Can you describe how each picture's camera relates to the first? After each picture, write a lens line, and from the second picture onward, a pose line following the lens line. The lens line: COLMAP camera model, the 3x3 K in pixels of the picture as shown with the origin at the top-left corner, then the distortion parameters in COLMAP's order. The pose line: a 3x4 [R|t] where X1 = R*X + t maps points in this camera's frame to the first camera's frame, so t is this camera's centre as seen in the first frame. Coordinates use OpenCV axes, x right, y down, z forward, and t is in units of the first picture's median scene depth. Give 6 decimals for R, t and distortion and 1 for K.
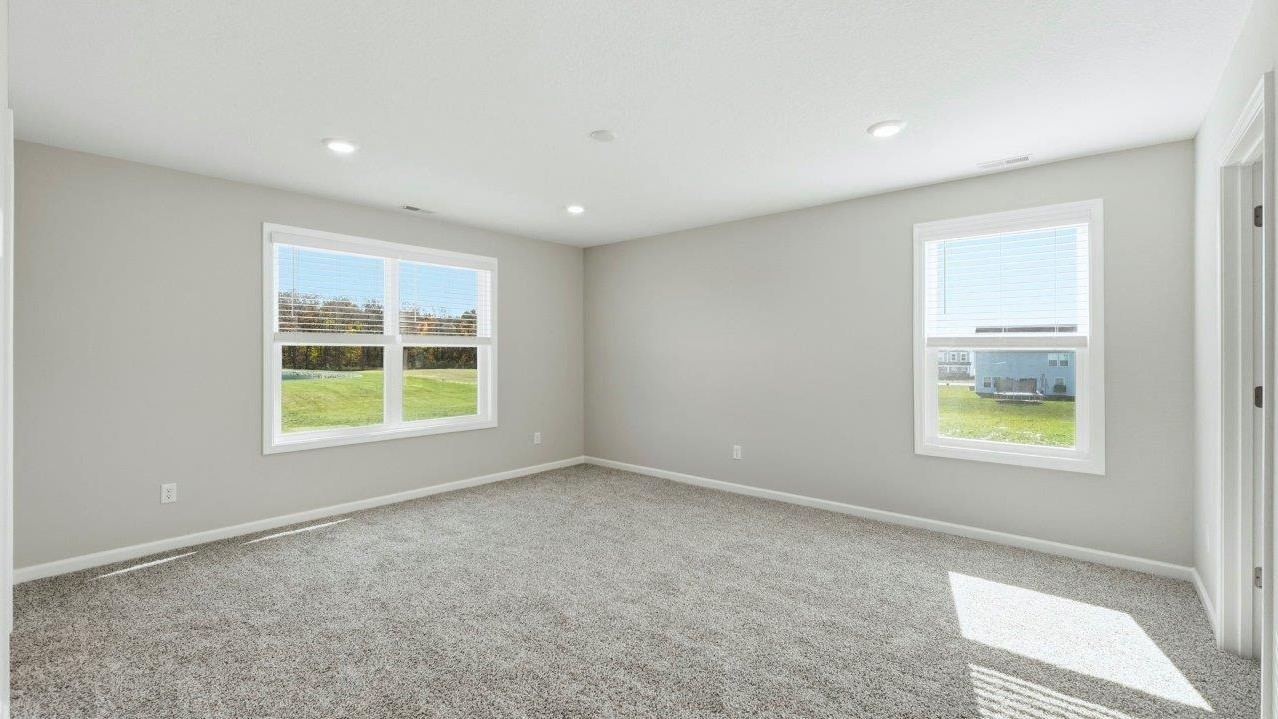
lens RADIAL K [[515.9, 0, 637.6], [0, 515.9, 350.8], [0, 0, 1]] dist [-0.001412, -0.000149]
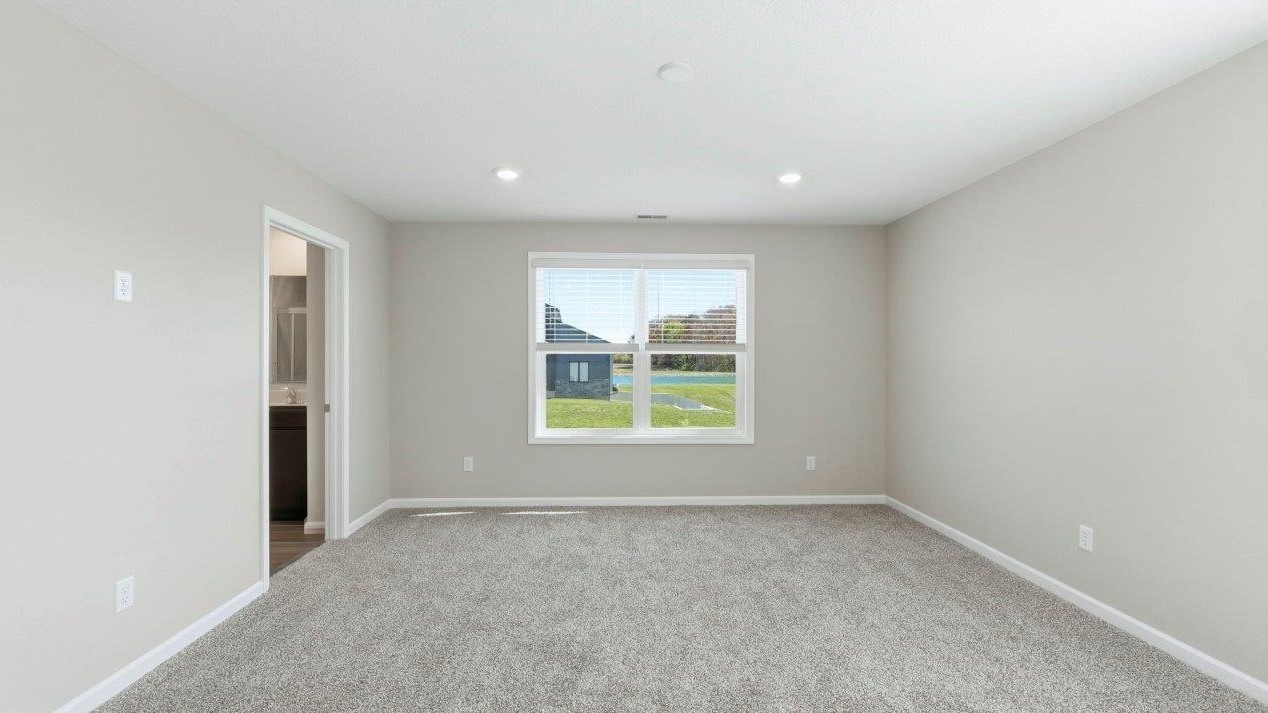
lens RADIAL K [[526.3, 0, 631.9], [0, 526.3, 354.3], [0, 0, 1]] dist [-0.002979, -0.000316]
pose [[0.701363, -0.004506, -0.712790, 0.309488], [-0.001744, 0.999966, -0.008037, 0.000868], [0.712802, 0.006880, 0.701331, 0.289047]]
